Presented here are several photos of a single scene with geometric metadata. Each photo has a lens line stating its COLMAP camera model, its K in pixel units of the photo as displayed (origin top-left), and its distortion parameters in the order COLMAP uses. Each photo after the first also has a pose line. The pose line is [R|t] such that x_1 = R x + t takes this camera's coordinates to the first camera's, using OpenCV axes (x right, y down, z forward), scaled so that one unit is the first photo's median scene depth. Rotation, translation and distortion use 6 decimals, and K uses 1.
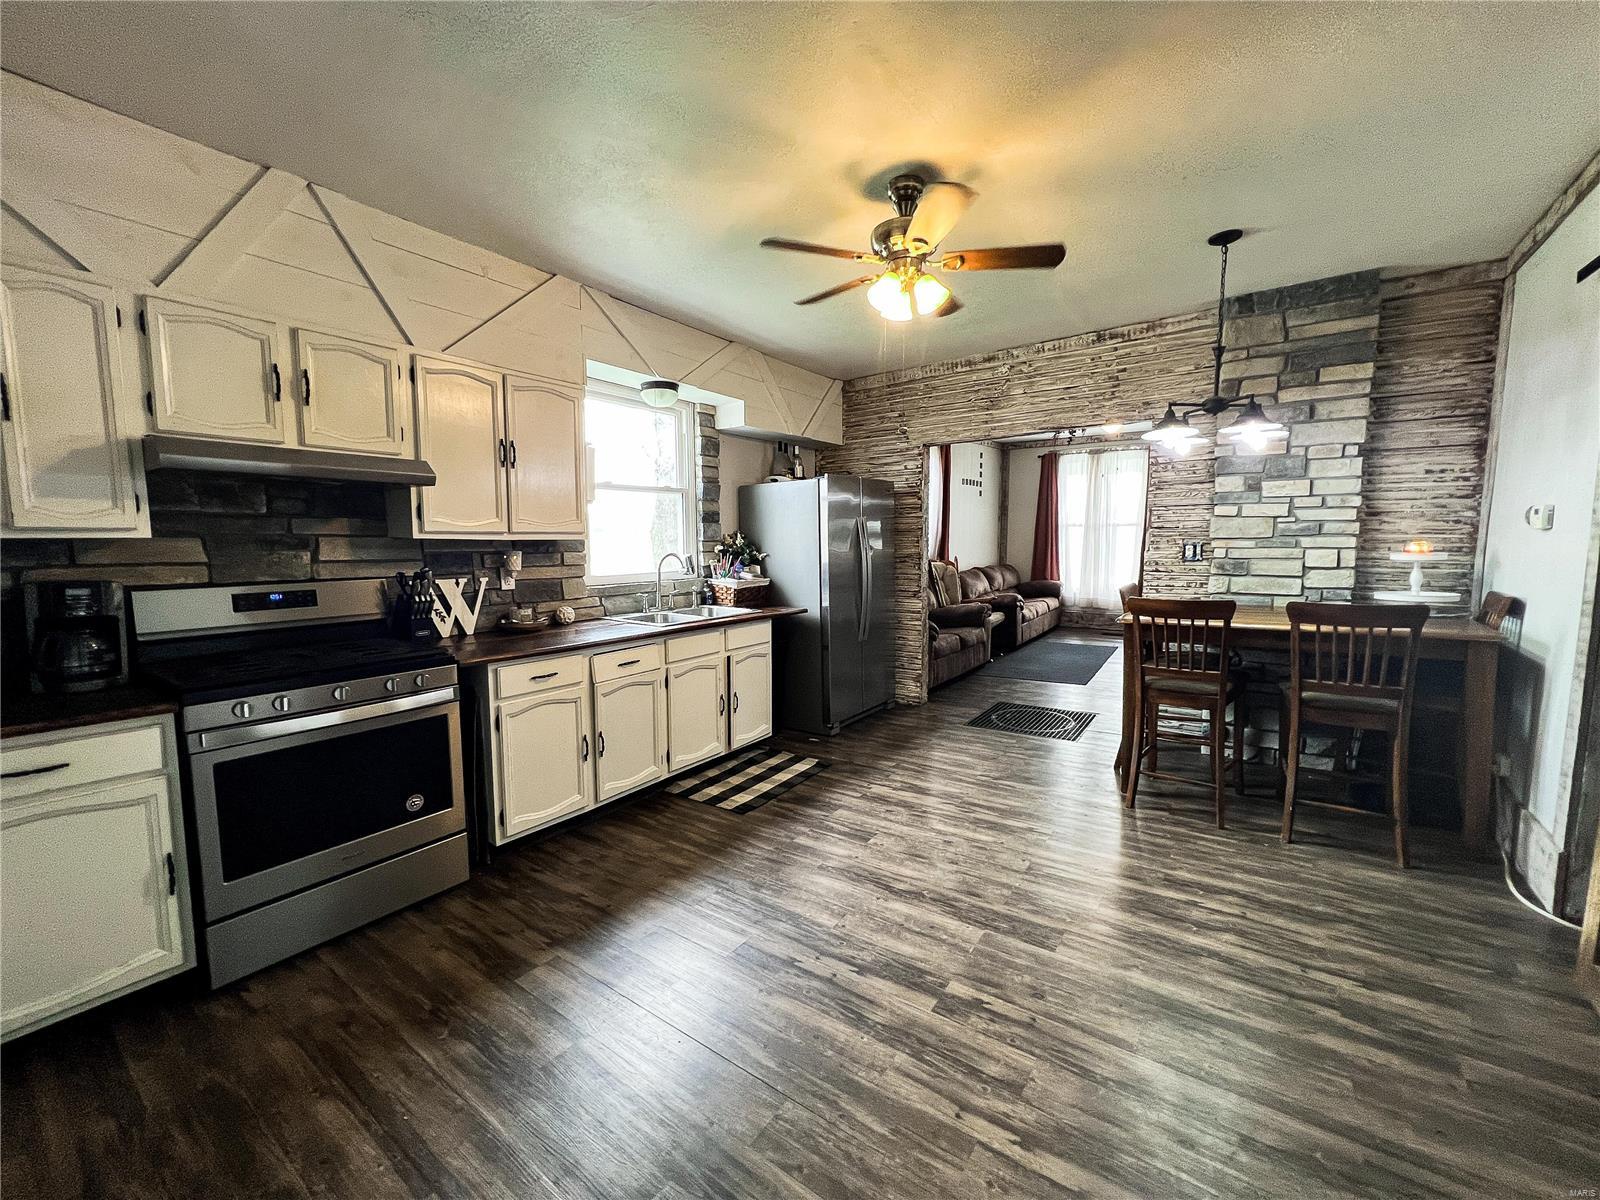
lens RADIAL K [[635.2, 0, 800.0], [0, 635.2, 600.0], [0, 0, 1]] dist [0.001957, 0.000137]
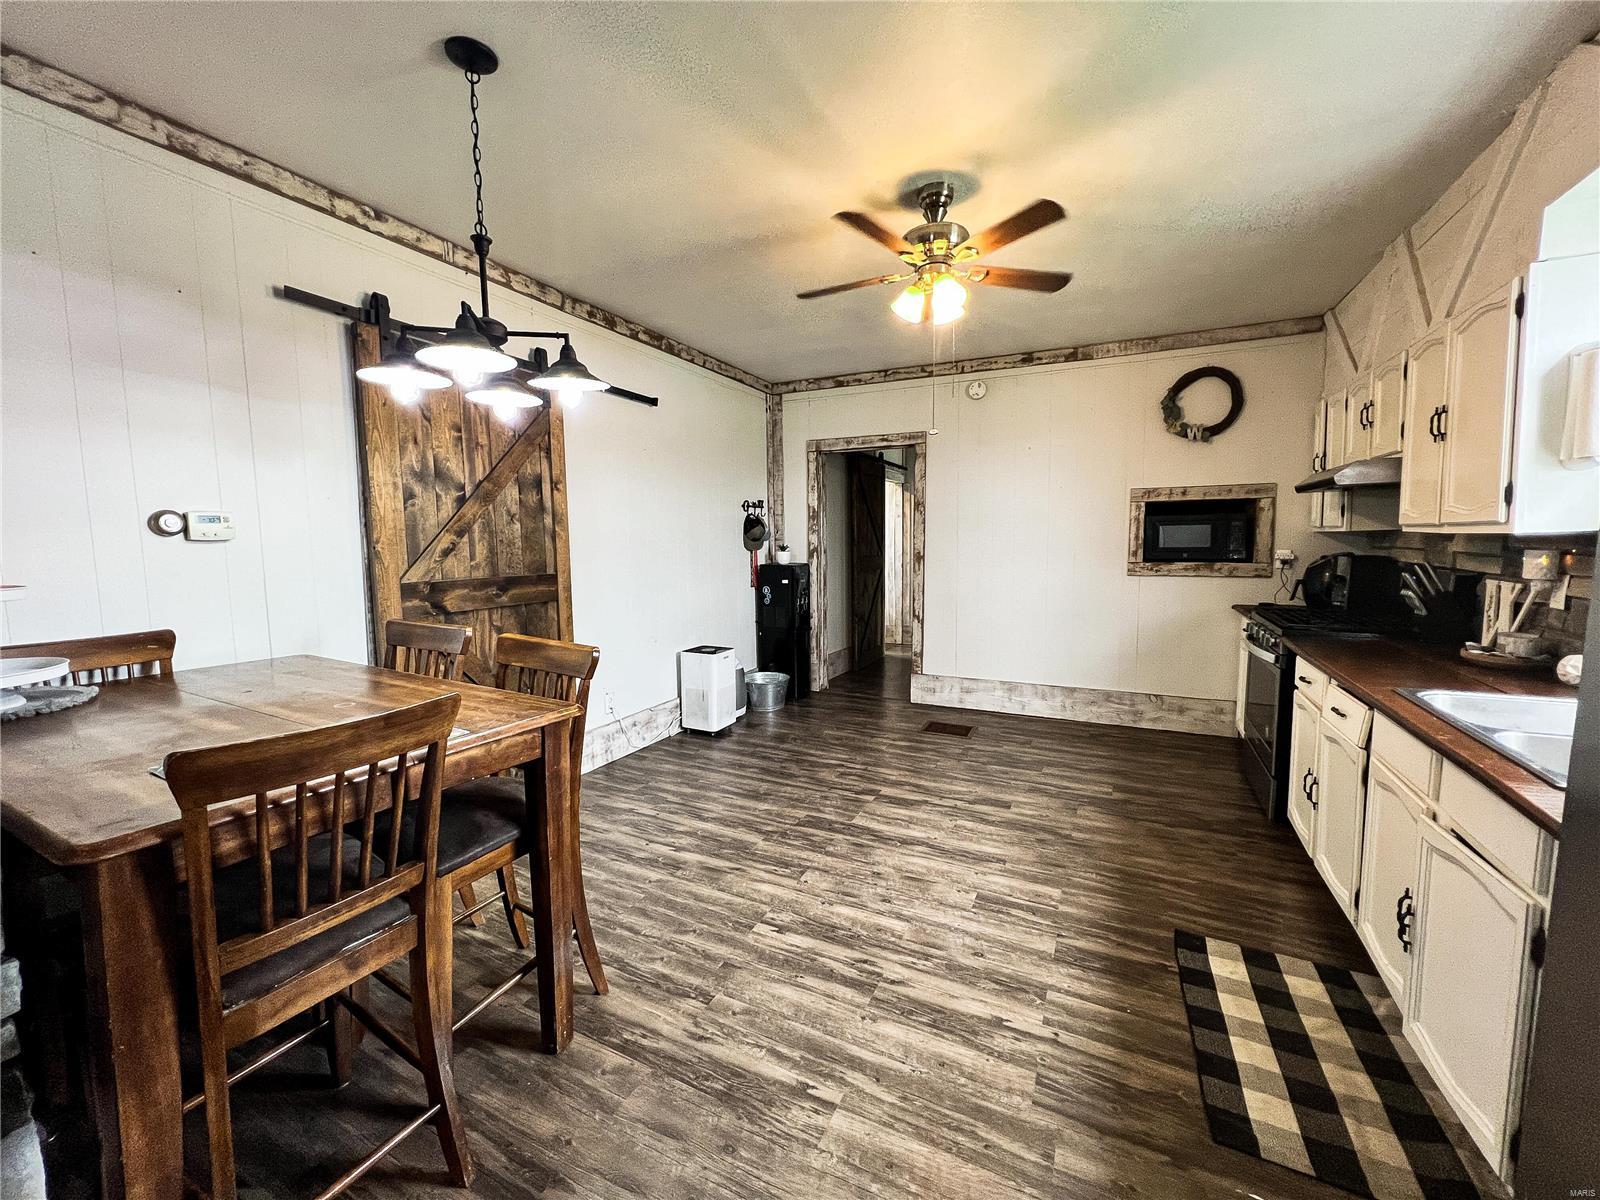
lens RADIAL K [[635.2, 0, 800.0], [0, 635.2, 600.0], [0, 0, 1]] dist [0.001957, 0.000137]
pose [[-0.987301, 0.029433, -0.156110, 0.559723], [-0.001425, 0.981007, 0.193967, -0.207455], [0.158854, 0.191726, -0.968507, 2.072456]]
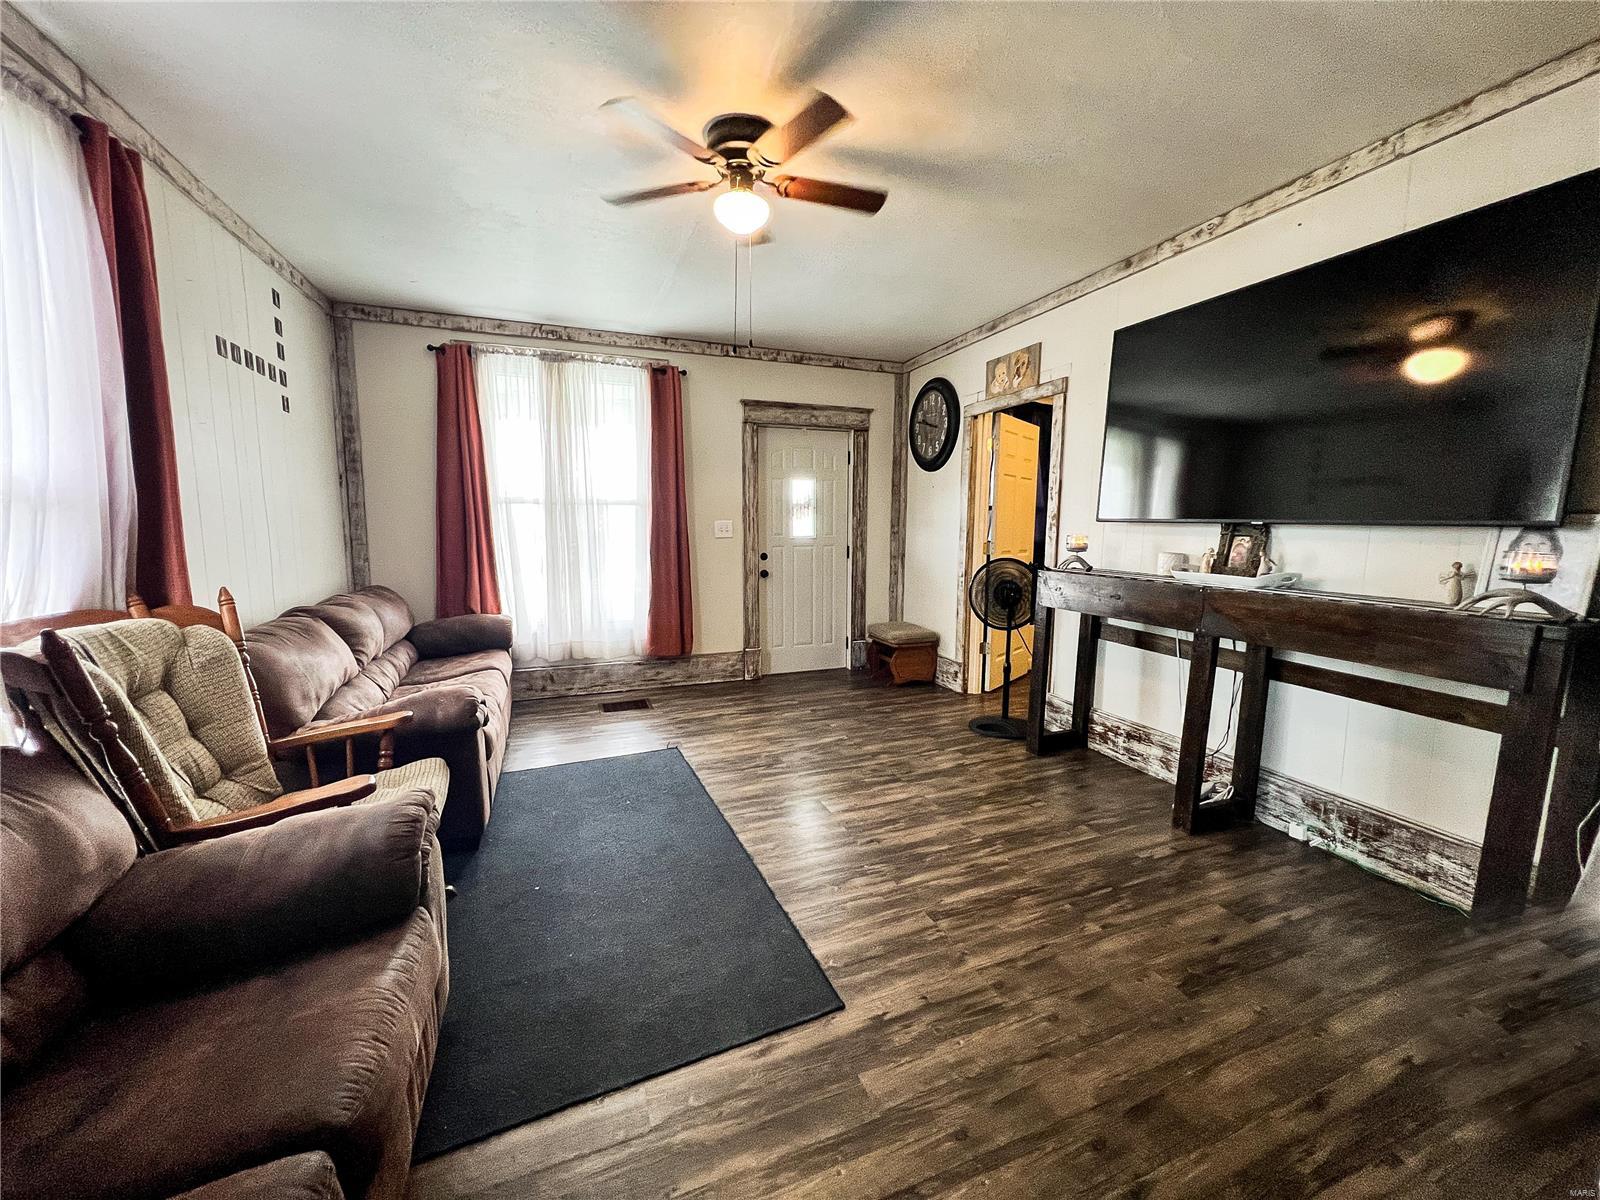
lens RADIAL K [[635.2, 0, 800.0], [0, 635.2, 600.0], [0, 0, 1]] dist [0.001957, 0.000137]
pose [[0.556380, -0.094197, 0.825571, 0.126901], [0.073015, 0.995253, 0.064350, -0.053657], [-0.827713, 0.024476, 0.560617, 0.516869]]
